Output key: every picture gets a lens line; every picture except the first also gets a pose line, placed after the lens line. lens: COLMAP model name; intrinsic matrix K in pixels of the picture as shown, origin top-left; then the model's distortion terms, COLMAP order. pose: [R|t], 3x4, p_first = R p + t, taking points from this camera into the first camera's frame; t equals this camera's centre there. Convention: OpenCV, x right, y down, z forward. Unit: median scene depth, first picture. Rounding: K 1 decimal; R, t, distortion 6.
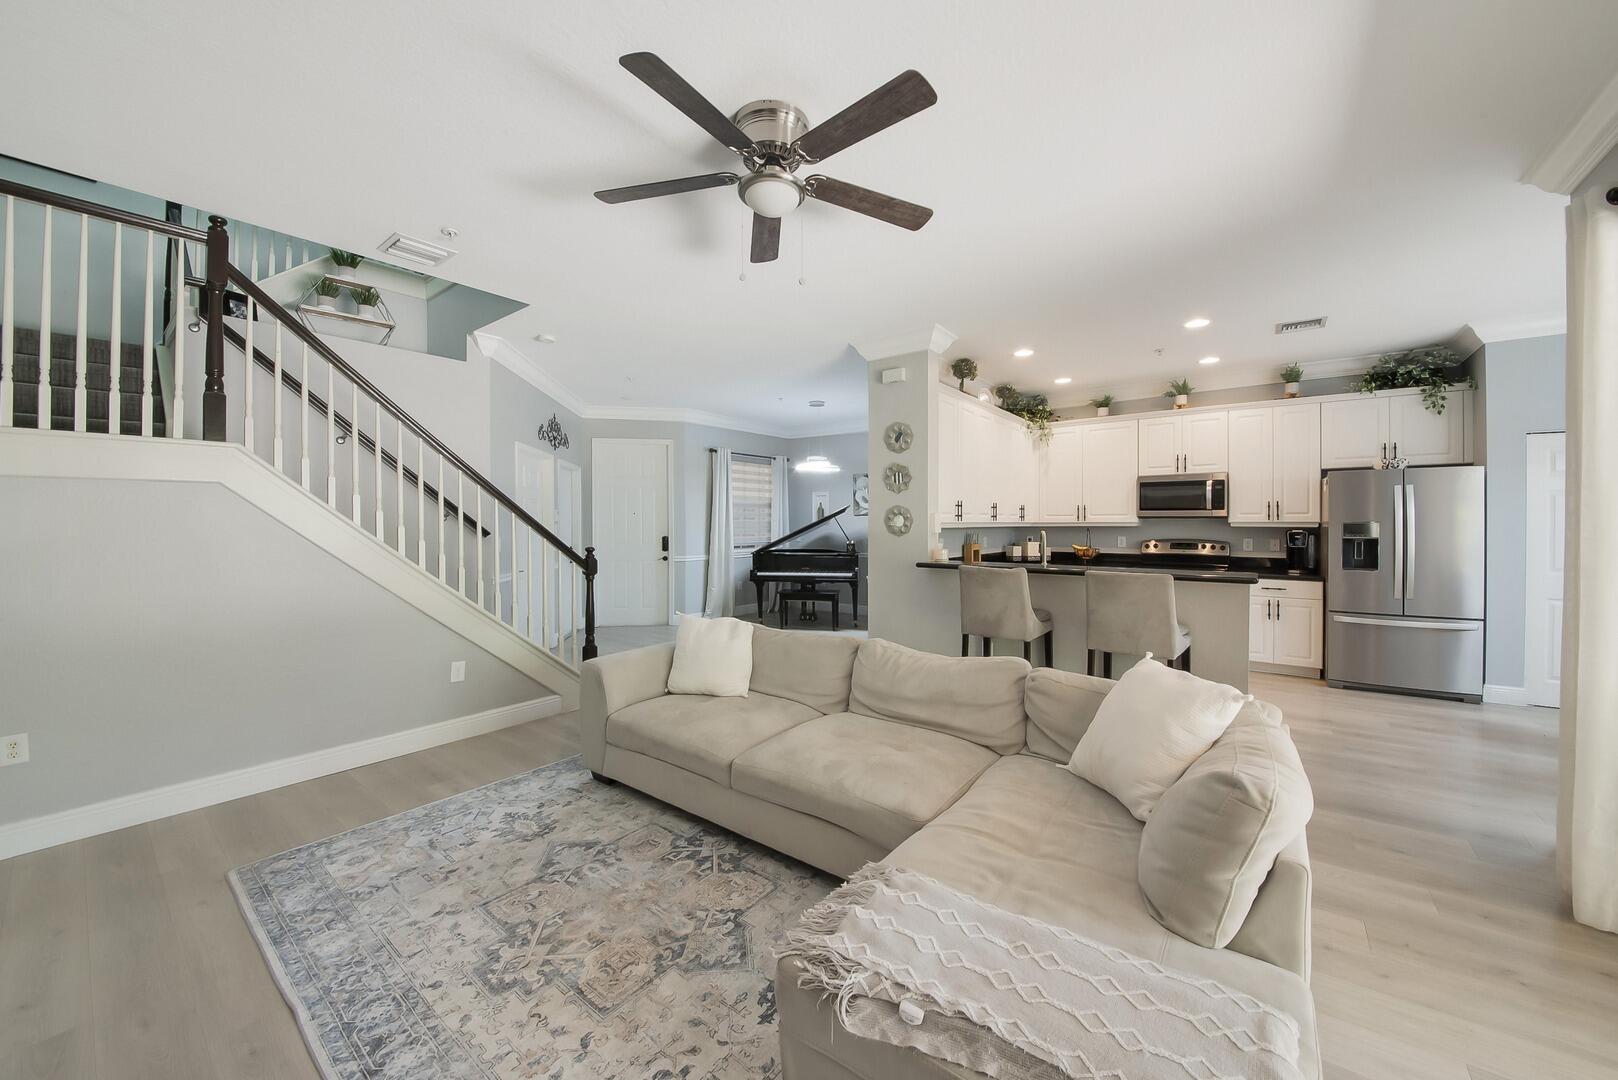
lens RADIAL K [[596.5, 0, 801.9], [0, 596.5, 522.9], [0, 0, 1]] dist [-0.007863, -0.003509]
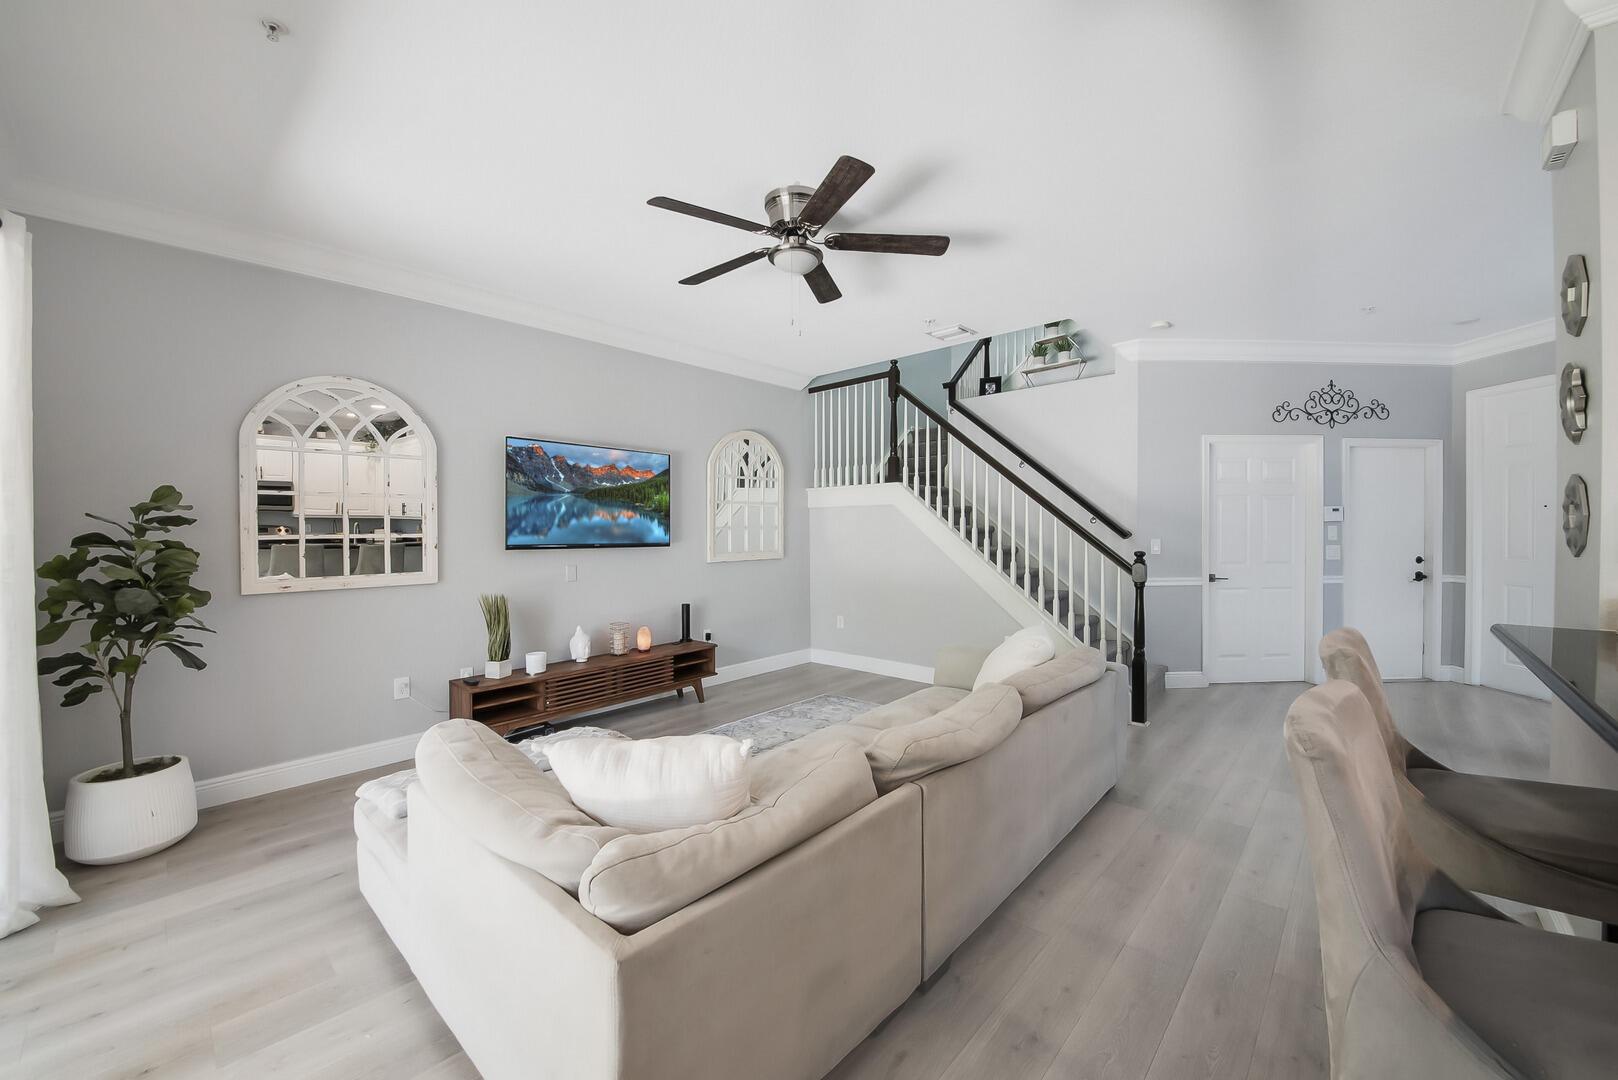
lens RADIAL K [[627.5, 0, 806.6], [0, 627.5, 535.4], [0, 0, 1]] dist [0.011844, -0.000161]
pose [[-0.081672, 0.013425, -0.996569, 0.649370], [0.002547, 0.999909, 0.013261, 0.003373], [0.996656, -0.001455, -0.081699, 0.585100]]
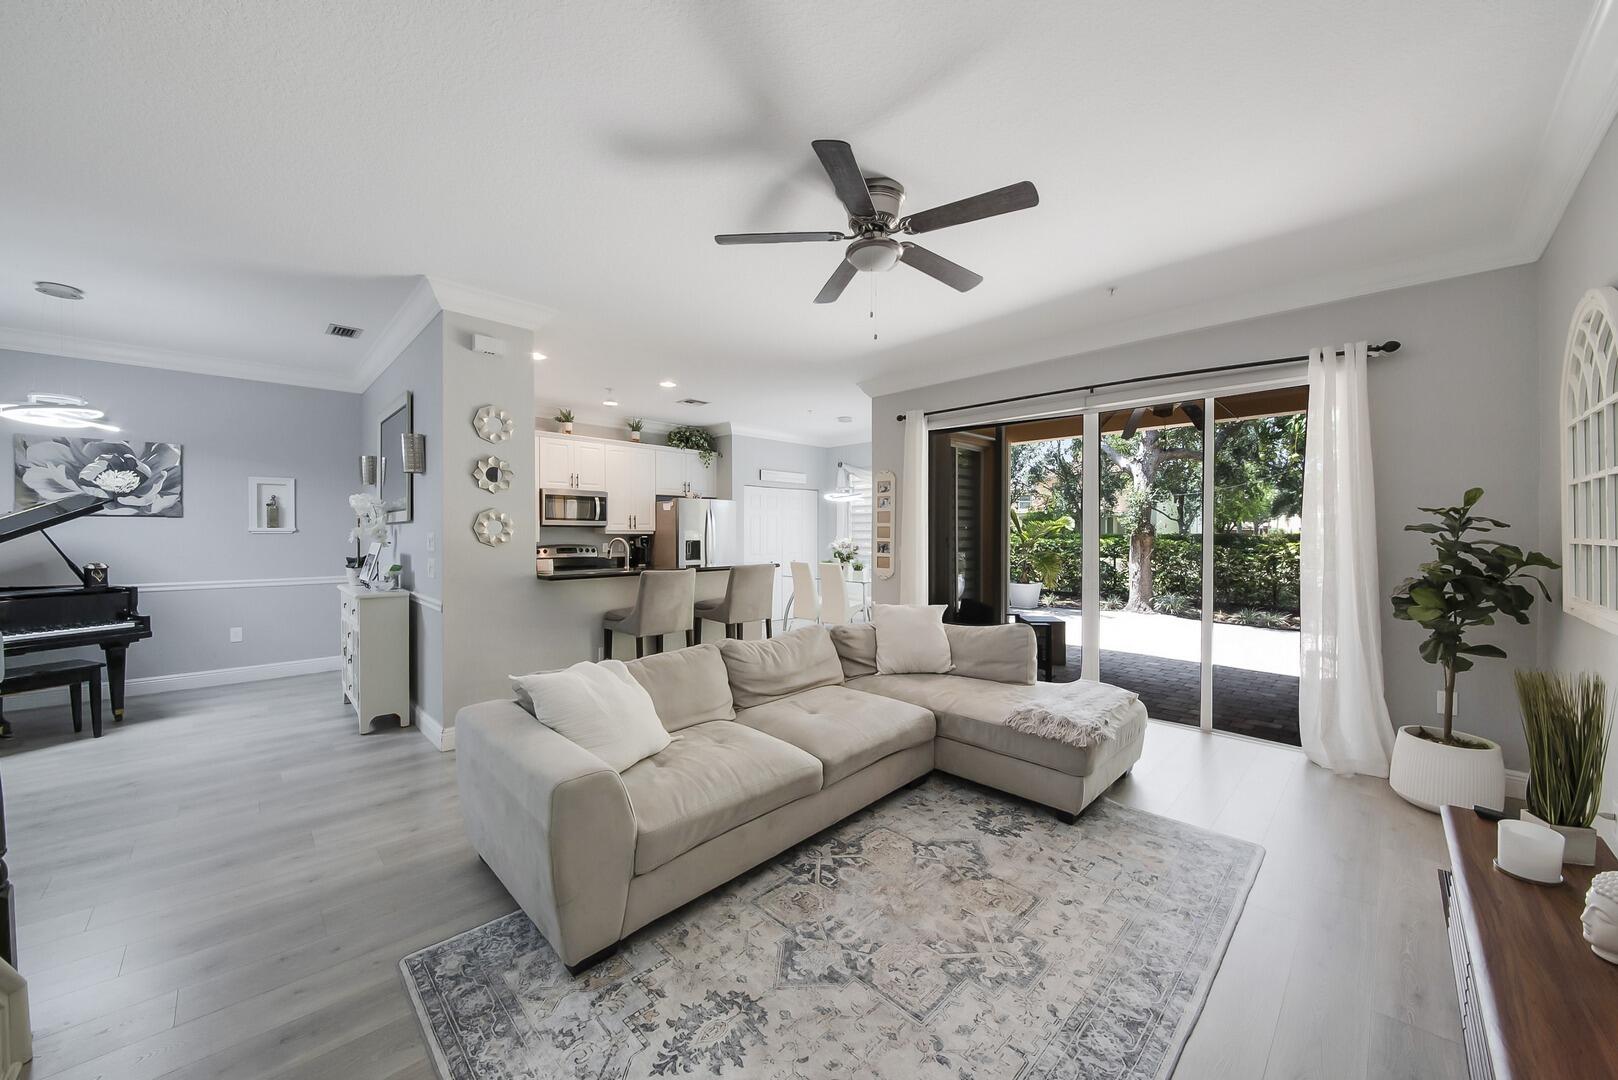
lens RADIAL K [[596.5, 0, 825.8], [0, 596.5, 536.4], [0, 0, 1]] dist [-0.007863, -0.003509]
pose [[0.094163, -0.005527, 0.995541, -0.641269], [0.000433, 0.999985, 0.005511, 0.005581], [-0.995557, -0.000088, 0.094164, 0.510448]]
